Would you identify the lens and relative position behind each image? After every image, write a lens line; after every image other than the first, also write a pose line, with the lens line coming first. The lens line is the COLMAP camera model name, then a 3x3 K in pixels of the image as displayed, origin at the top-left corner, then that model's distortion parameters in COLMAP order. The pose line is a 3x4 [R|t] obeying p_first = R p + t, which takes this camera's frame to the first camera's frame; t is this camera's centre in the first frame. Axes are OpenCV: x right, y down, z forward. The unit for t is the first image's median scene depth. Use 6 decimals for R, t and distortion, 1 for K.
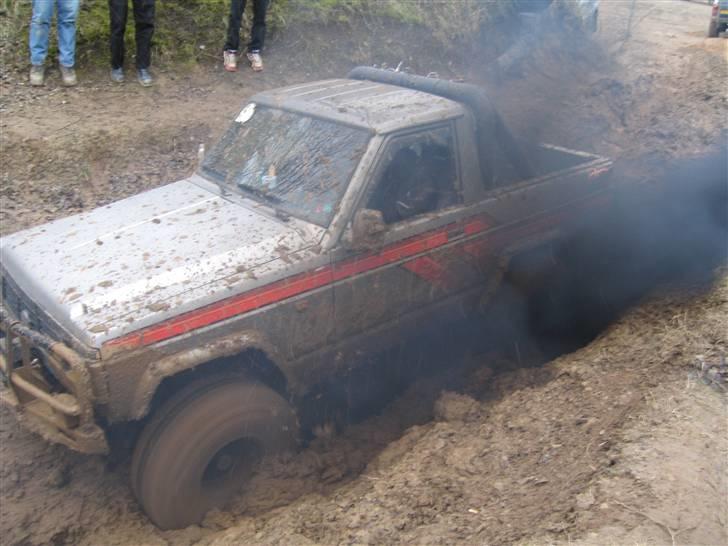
lens RADIAL K [[781.4, 0, 366.9], [0, 781.4, 273.7], [0, 0, 1]] dist [-0.082844, 0.000000]
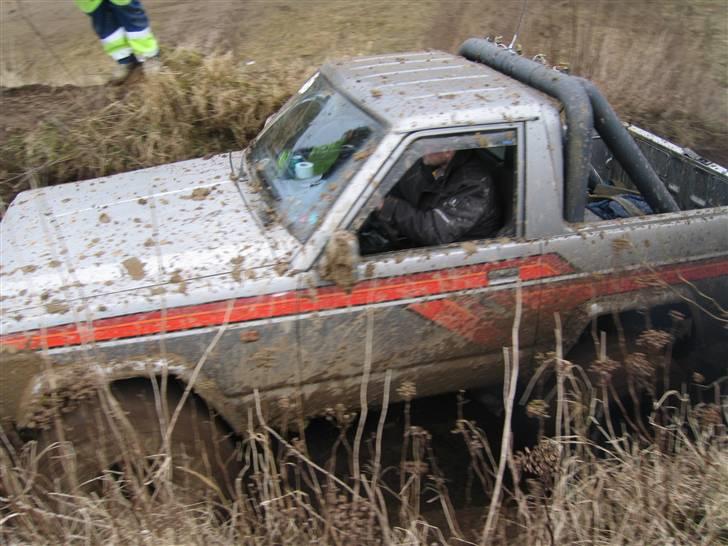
lens RADIAL K [[781.4, 0, 363.9], [0, 781.4, 273.8], [0, 0, 1]] dist [-0.082844, 0.000000]
pose [[0.915245, 0.187885, -0.356408, 0.295530], [-0.167156, 0.981959, 0.088399, -0.111160], [0.366587, -0.021331, 0.930139, 0.298339]]
